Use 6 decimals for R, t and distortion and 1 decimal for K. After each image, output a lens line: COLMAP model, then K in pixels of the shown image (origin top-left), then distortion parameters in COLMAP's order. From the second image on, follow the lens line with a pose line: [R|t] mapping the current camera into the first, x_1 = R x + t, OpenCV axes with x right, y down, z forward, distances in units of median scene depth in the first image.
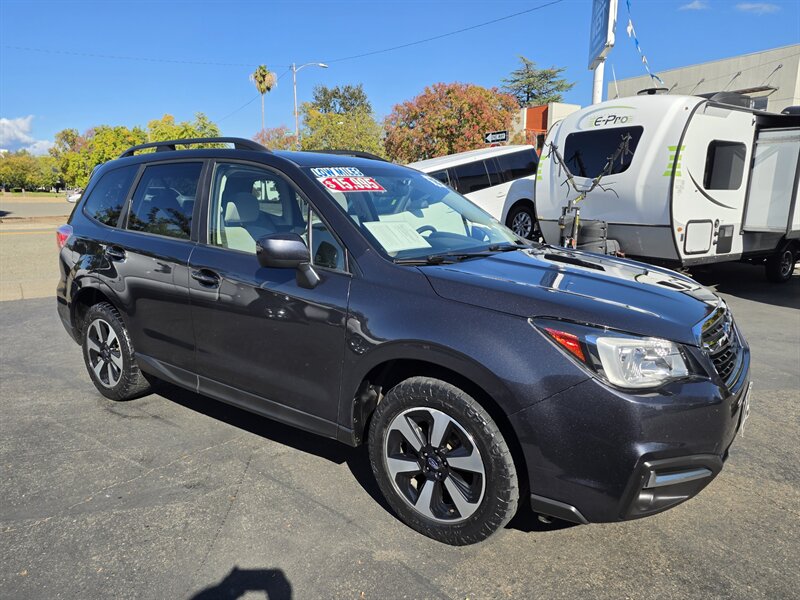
lens RADIAL K [[534.7, 0, 394.0], [0, 534.7, 303.0], [0, 0, 1]] dist [0.025735, -0.005435]
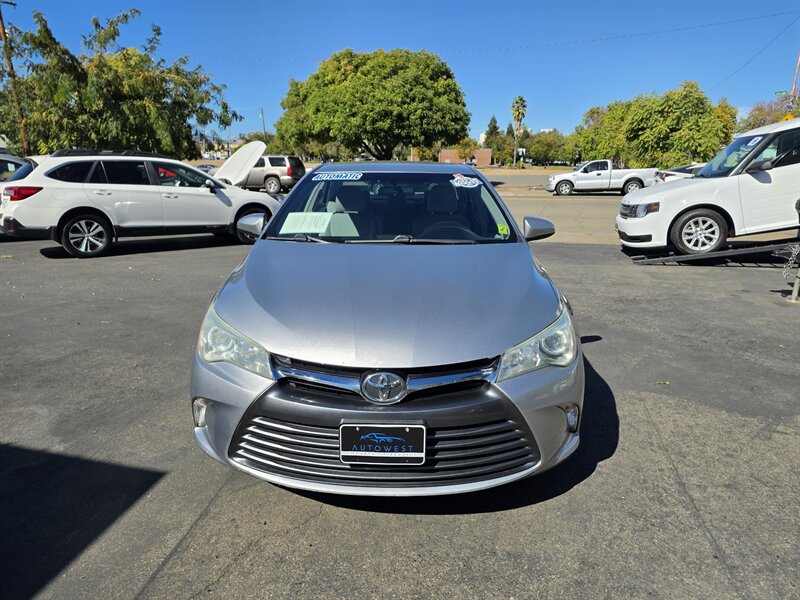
lens RADIAL K [[539.2, 0, 400.0], [0, 539.2, 300.0], [0, 0, 1]] dist [0.034830, -0.028113]
pose [[0.641434, 0.185790, -0.744341, 0.516971], [-0.155469, 0.981581, 0.111031, -0.009858], [0.751260, 0.044502, 0.658504, 0.034997]]
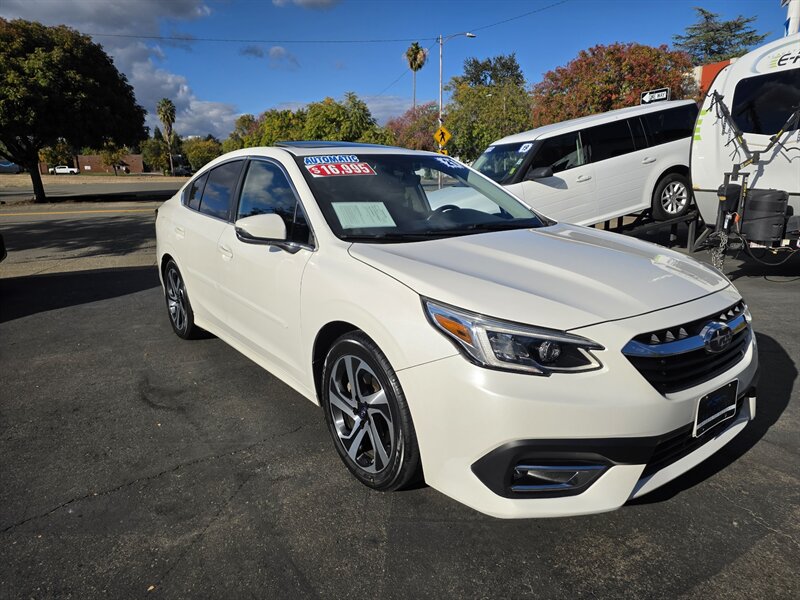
lens RADIAL K [[532.4, 0, 406.6], [0, 532.4, 294.7], [0, 0, 1]] dist [0.028360, -0.007605]
pose [[0.968642, 0.041624, -0.244950, 0.057776], [-0.034592, 0.998859, 0.032940, -0.008947], [0.246041, -0.023434, 0.968976, 0.105684]]
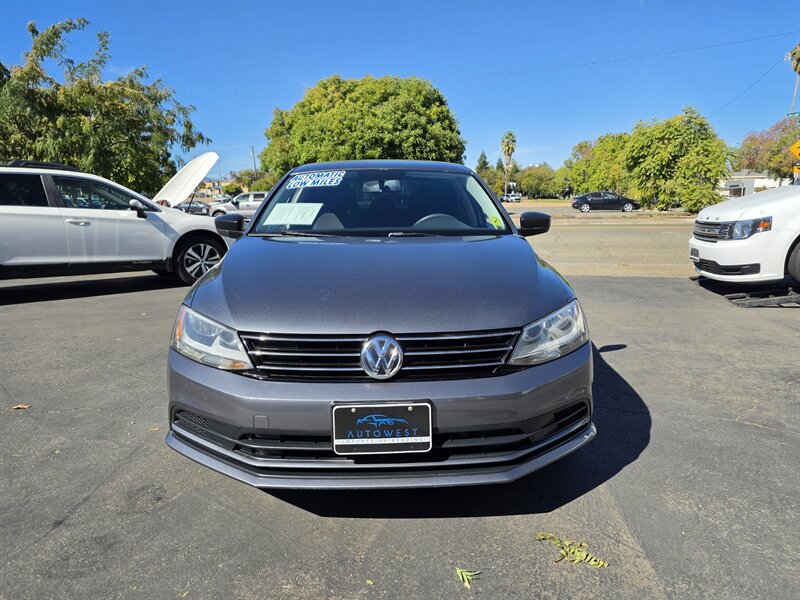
lens RADIAL K [[536.1, 0, 400.0], [0, 536.1, 300.0], [0, 0, 1]] dist [0.030002, -0.008119]
pose [[0.653201, 0.127355, -0.746397, 0.256208], [-0.139400, 0.989131, 0.046777, -0.011585], [0.744242, 0.073493, 0.663854, 0.249692]]
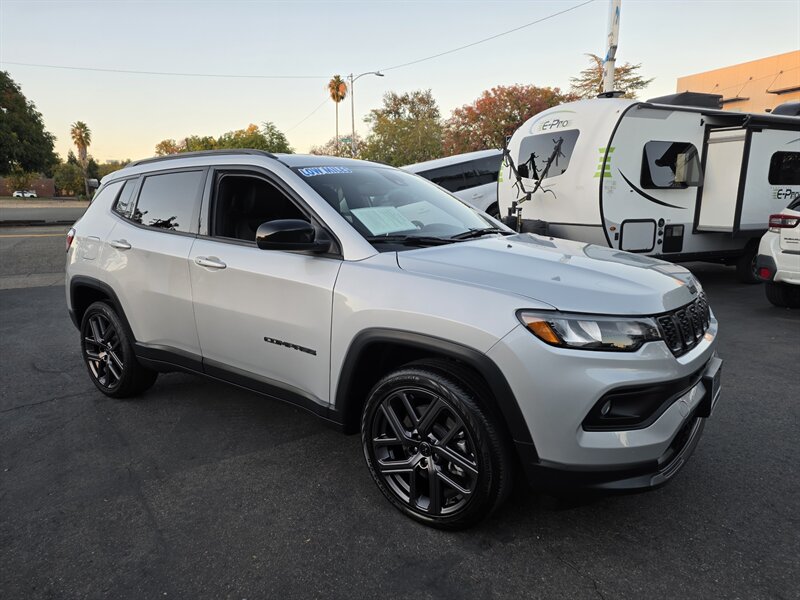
lens RADIAL K [[526.6, 0, 396.2], [0, 526.6, 303.8], [0, 0, 1]] dist [0.053893, -0.038637]
pose [[0.990197, 0.020719, -0.138130, 0.228504], [-0.021008, 0.999779, -0.000635, 0.015511], [0.138086, 0.003530, 0.990414, -0.061220]]
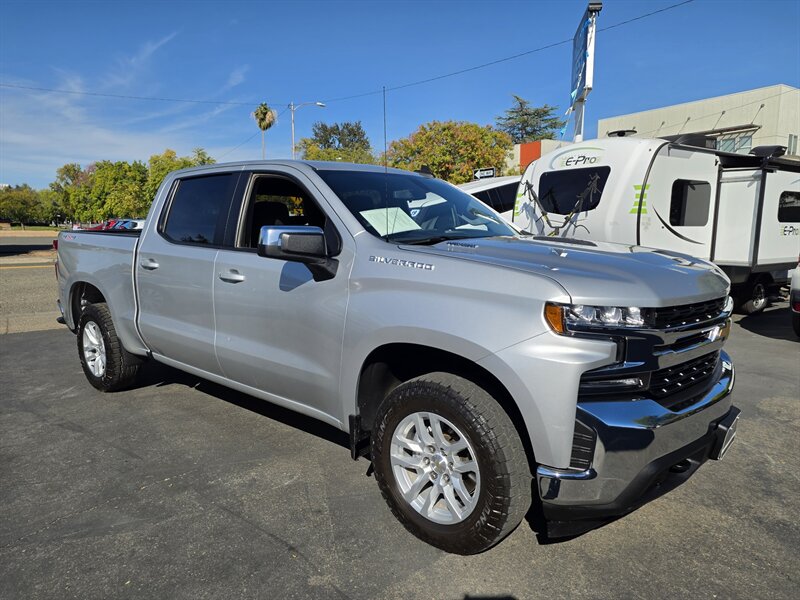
lens RADIAL K [[536.1, 0, 400.0], [0, 536.1, 300.0], [0, 0, 1]] dist [0.030002, -0.008119]
pose [[0.999941, -0.002366, 0.010583, 0.036190], [0.003054, 0.997849, -0.065486, -0.000982], [-0.010406, 0.065515, 0.997797, -0.023397]]
